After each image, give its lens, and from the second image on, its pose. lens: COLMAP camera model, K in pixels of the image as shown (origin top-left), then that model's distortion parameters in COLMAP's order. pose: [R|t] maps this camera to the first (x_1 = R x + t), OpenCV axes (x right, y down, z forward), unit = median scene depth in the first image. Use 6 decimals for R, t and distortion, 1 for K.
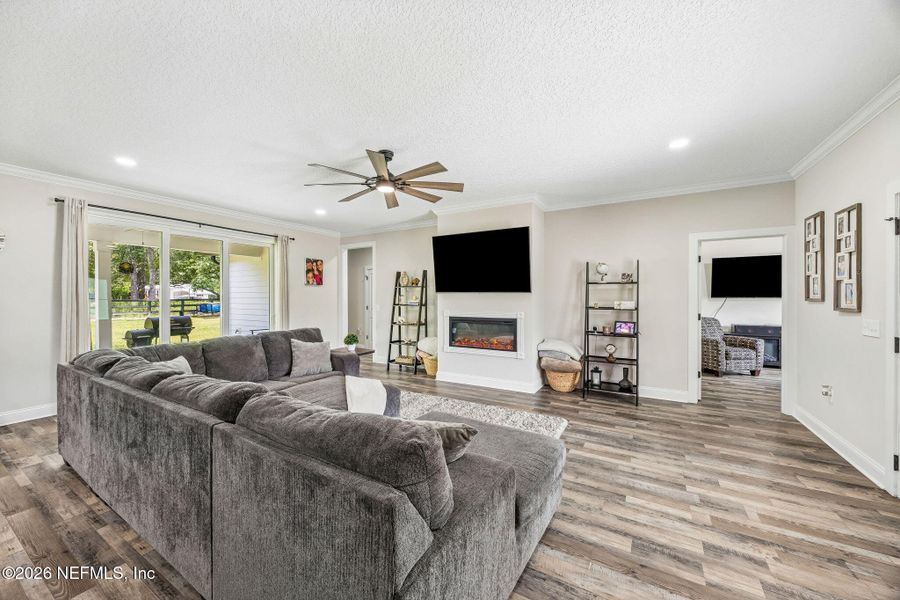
lens RADIAL K [[340.9, 0, 447.5], [0, 340.9, 296.3], [0, 0, 1]] dist [-0.000926, -0.000031]
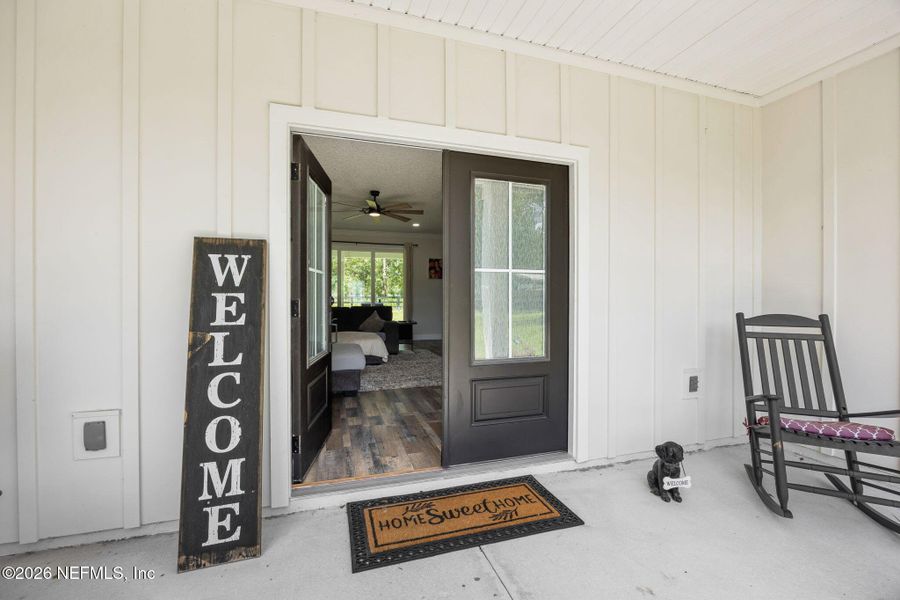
lens RADIAL K [[386.3, 0, 450.0], [0, 386.3, 300.0], [0, 0, 1]] dist [-0.004630, -0.000387]
pose [[0.742719, 0.006093, -0.669576, 0.783198], [0.000359, 0.999955, 0.009498, 0.041092], [0.669603, -0.007294, 0.742683, -0.068499]]
